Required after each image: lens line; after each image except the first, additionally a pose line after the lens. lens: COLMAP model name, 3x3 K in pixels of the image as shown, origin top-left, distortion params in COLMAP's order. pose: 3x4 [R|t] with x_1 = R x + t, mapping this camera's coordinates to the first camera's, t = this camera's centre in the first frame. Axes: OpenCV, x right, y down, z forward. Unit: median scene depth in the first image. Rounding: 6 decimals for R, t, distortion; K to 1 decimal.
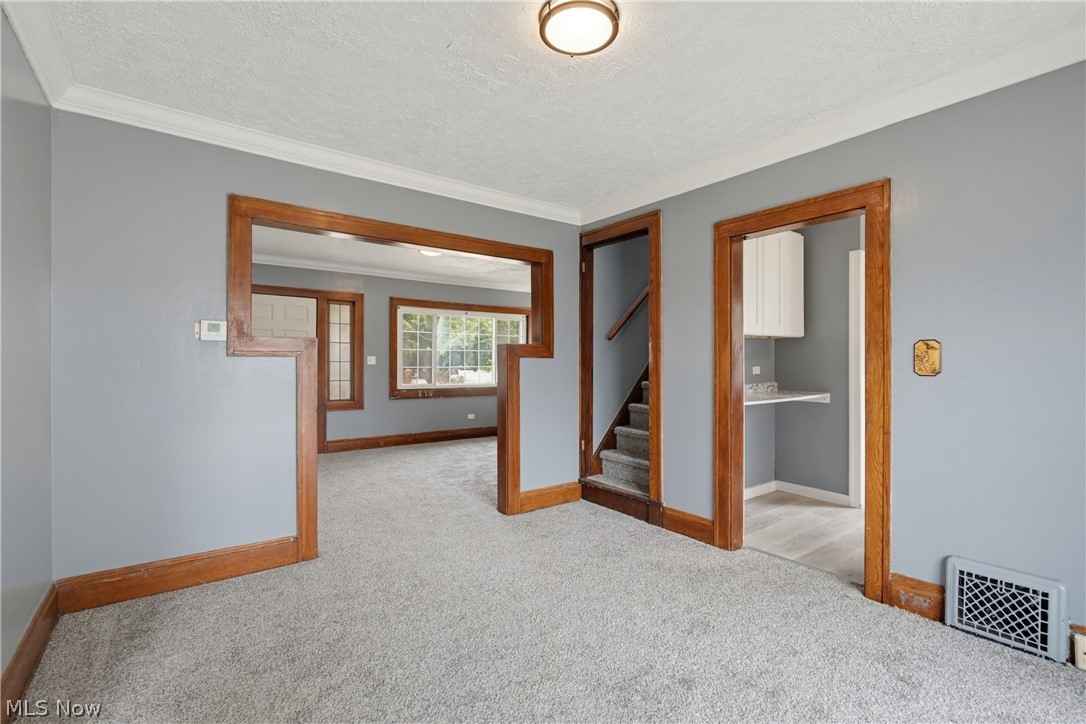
lens RADIAL K [[472.2, 0, 543.0], [0, 472.2, 362.0], [0, 0, 1]] dist [-0.012062, -0.000230]
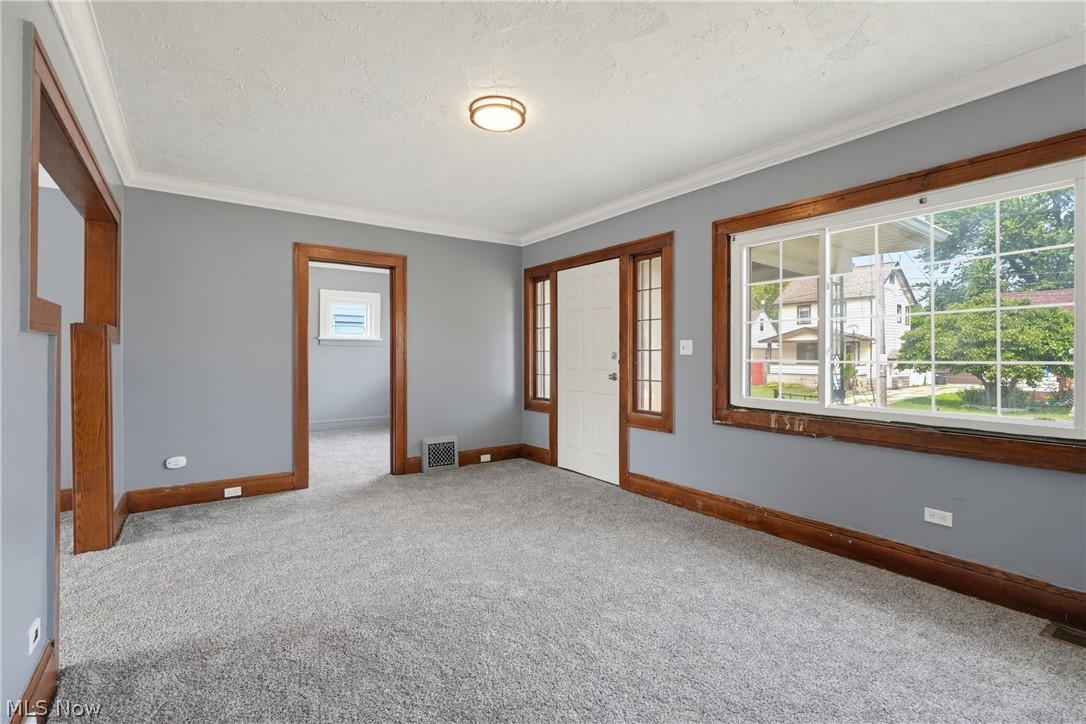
lens RADIAL K [[490.0, 0, 547.3], [0, 490.0, 358.0], [0, 0, 1]] dist [0.002251, 0.000150]
pose [[-0.003859, -0.001896, -0.999991, 0.212330], [-0.006171, 0.999979, -0.001873, 0.011220], [0.999974, 0.006164, -0.003871, 0.851621]]
